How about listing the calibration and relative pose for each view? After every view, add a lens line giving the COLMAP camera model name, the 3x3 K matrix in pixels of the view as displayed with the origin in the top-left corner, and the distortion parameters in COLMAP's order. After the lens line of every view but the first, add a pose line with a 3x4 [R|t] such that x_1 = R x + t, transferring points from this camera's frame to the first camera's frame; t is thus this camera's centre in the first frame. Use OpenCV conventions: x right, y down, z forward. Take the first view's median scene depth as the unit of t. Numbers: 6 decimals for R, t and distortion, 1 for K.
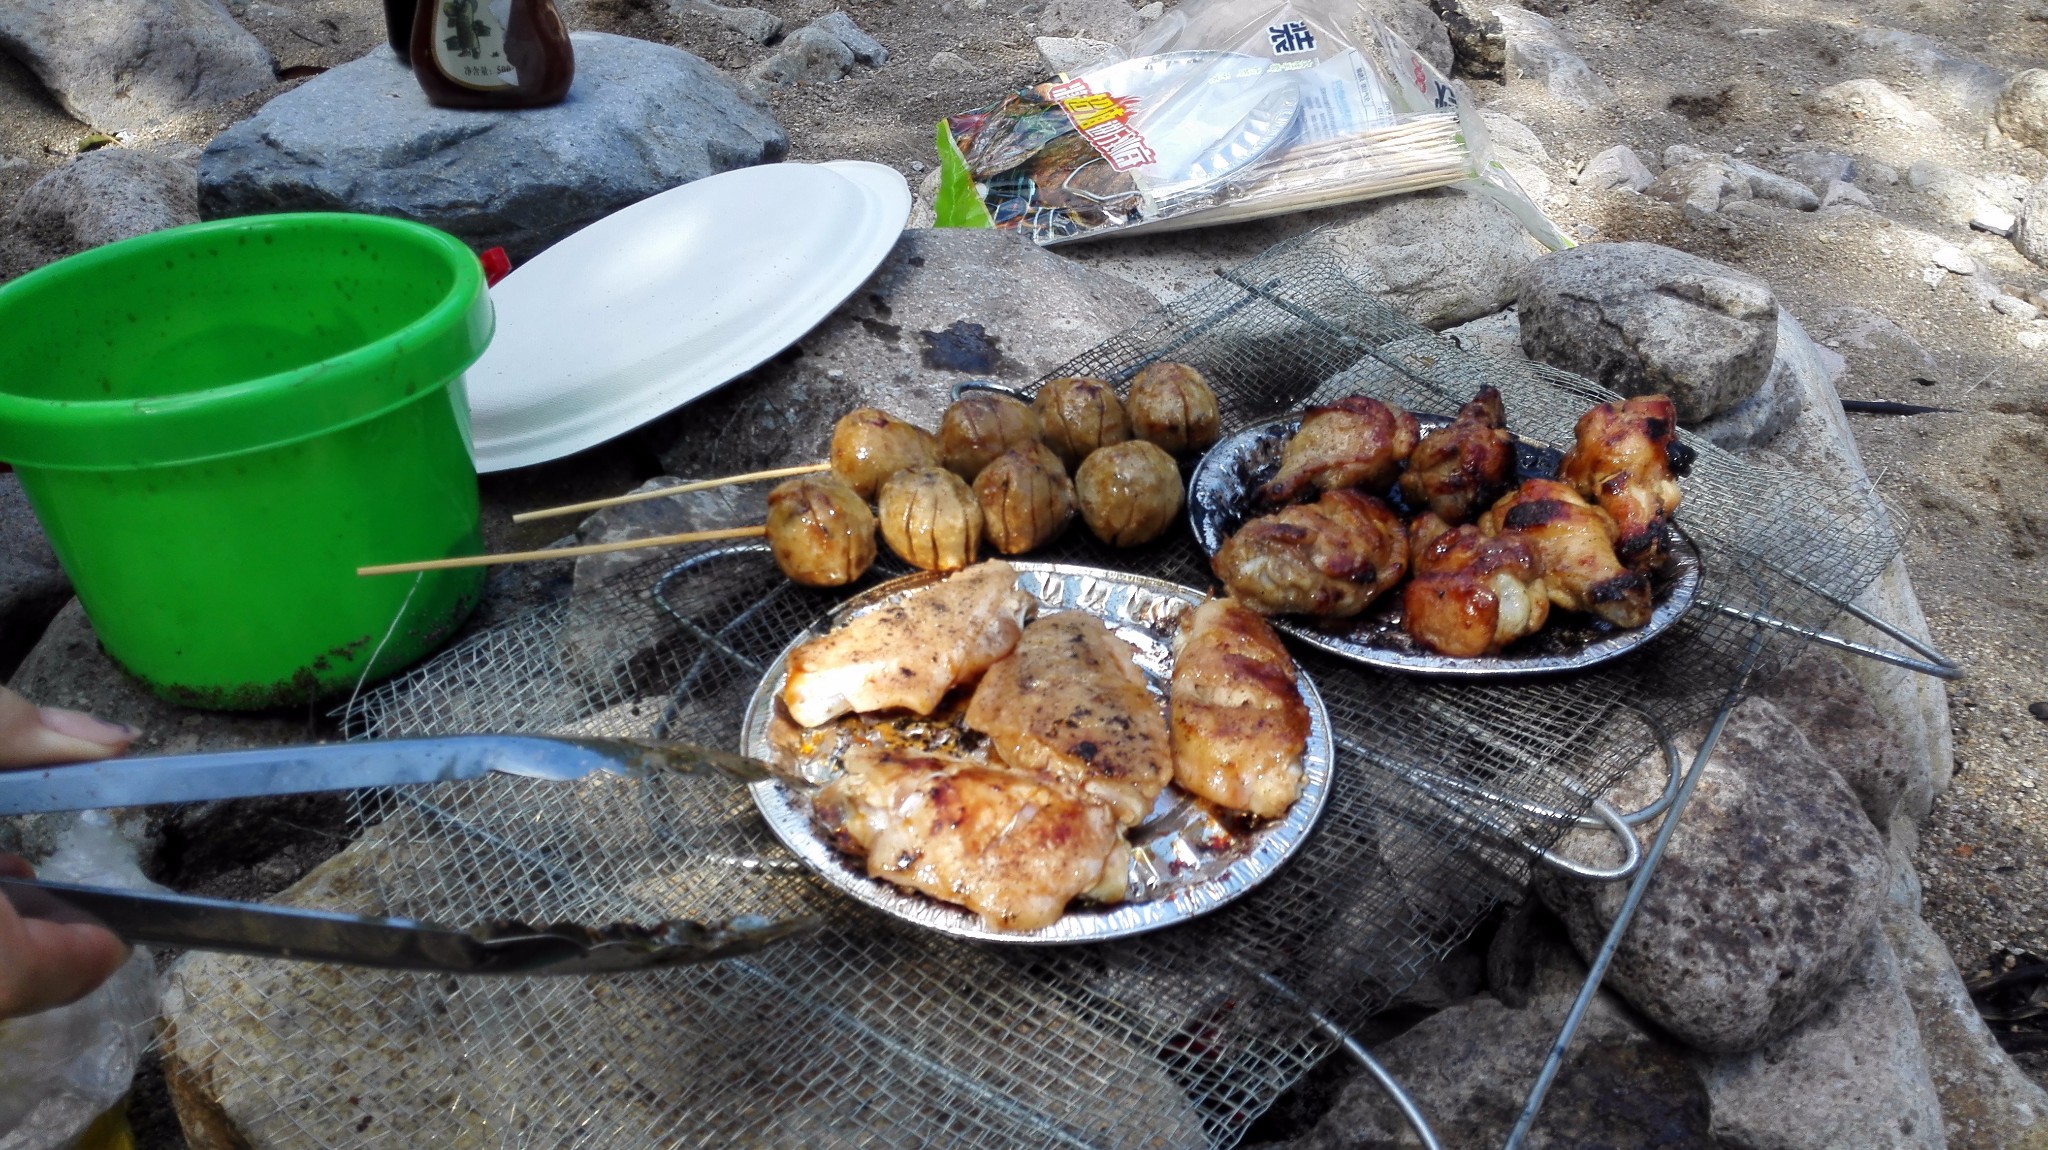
lens RADIAL K [[1642.9, 0, 1082.7], [0, 1642.9, 581.4], [0, 0, 1]] dist [0.132961, -0.244110]
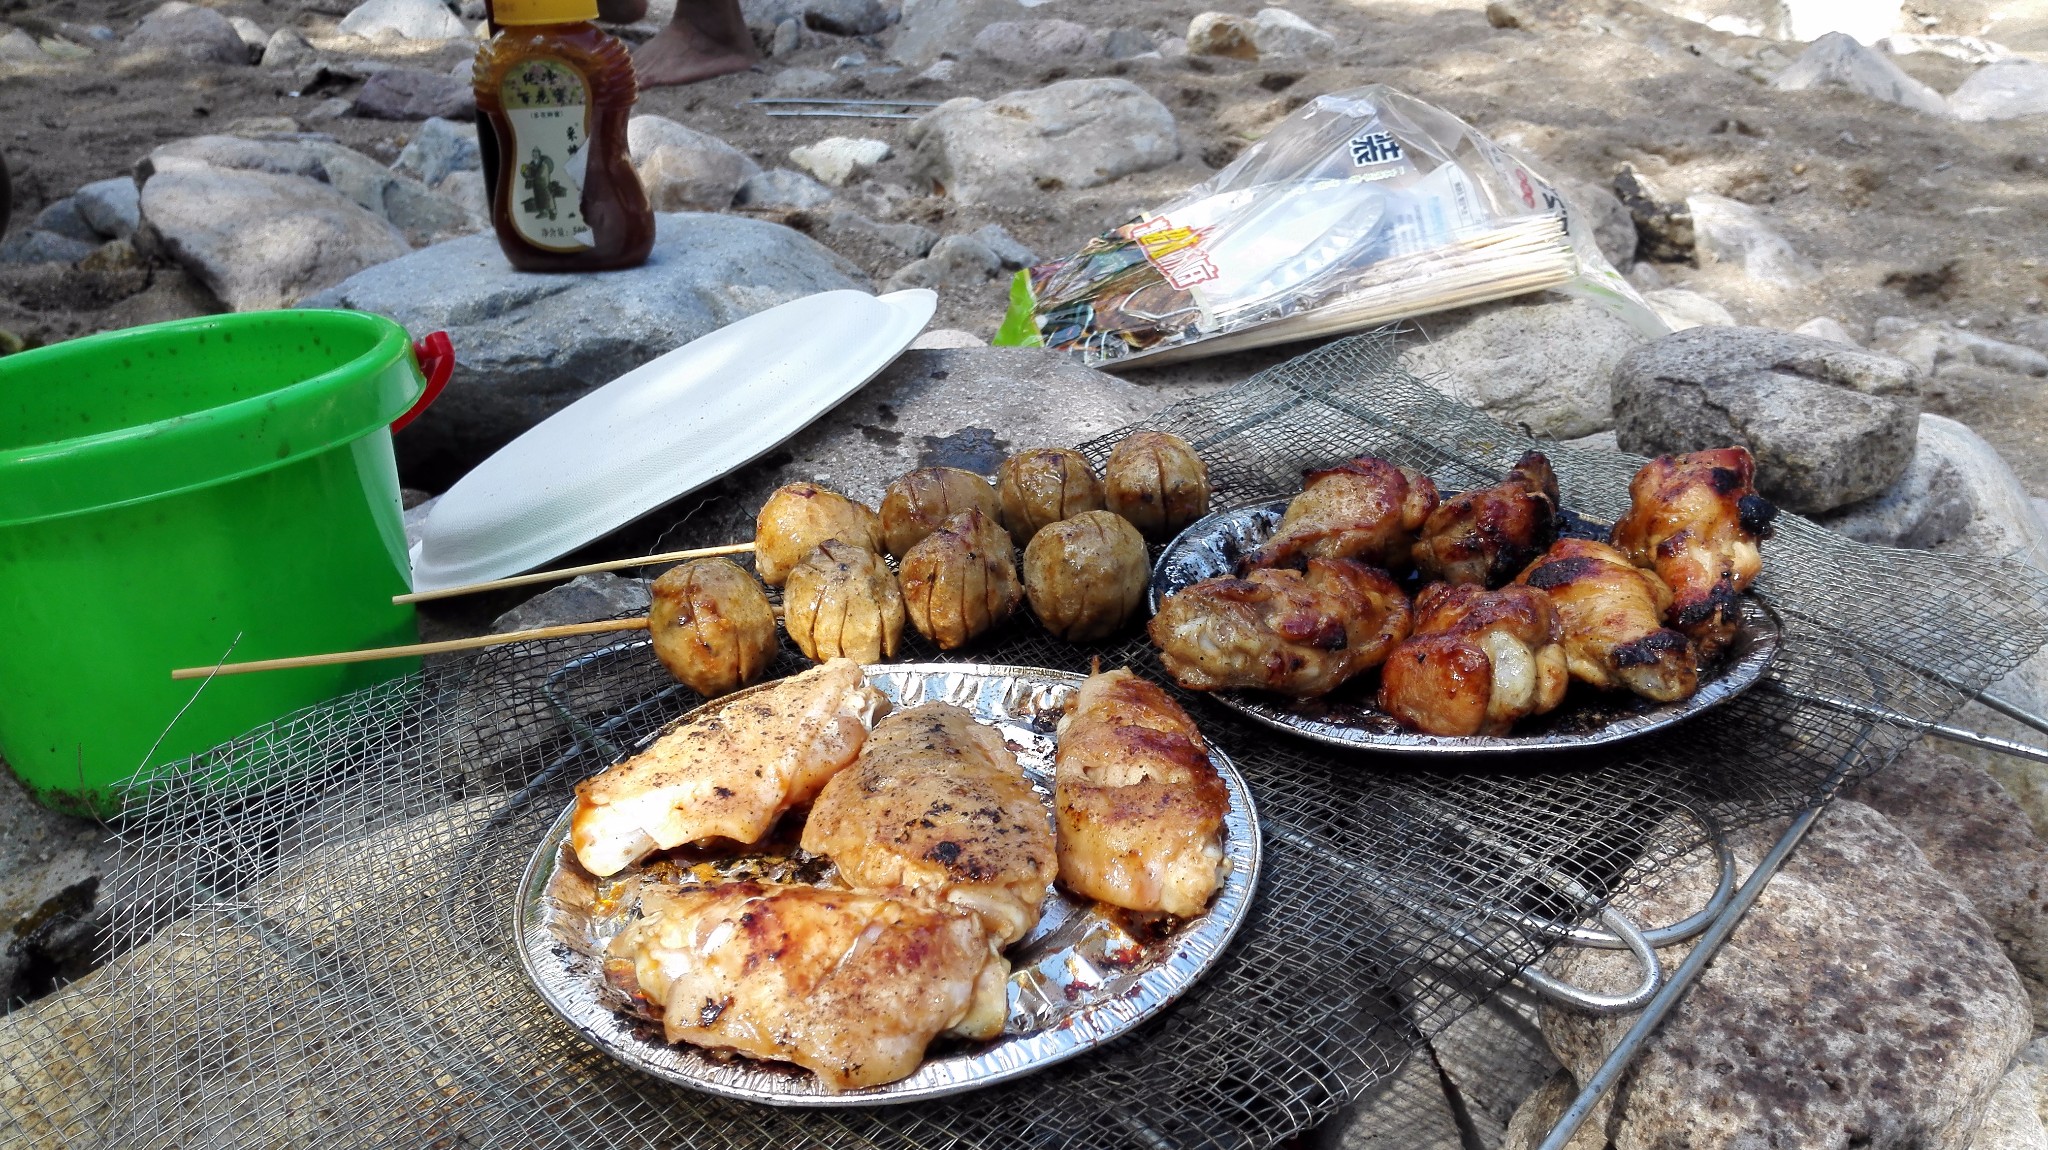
lens RADIAL K [[1717.1, 0, 1024.0], [0, 1717.1, 575.0], [0, 0, 1]] dist [0.074662, -0.130491]
pose [[0.989533, -0.008716, -0.144040, 0.127461], [-0.011428, 0.990306, -0.138430, 0.074107], [0.143850, 0.138627, 0.979842, 0.131193]]
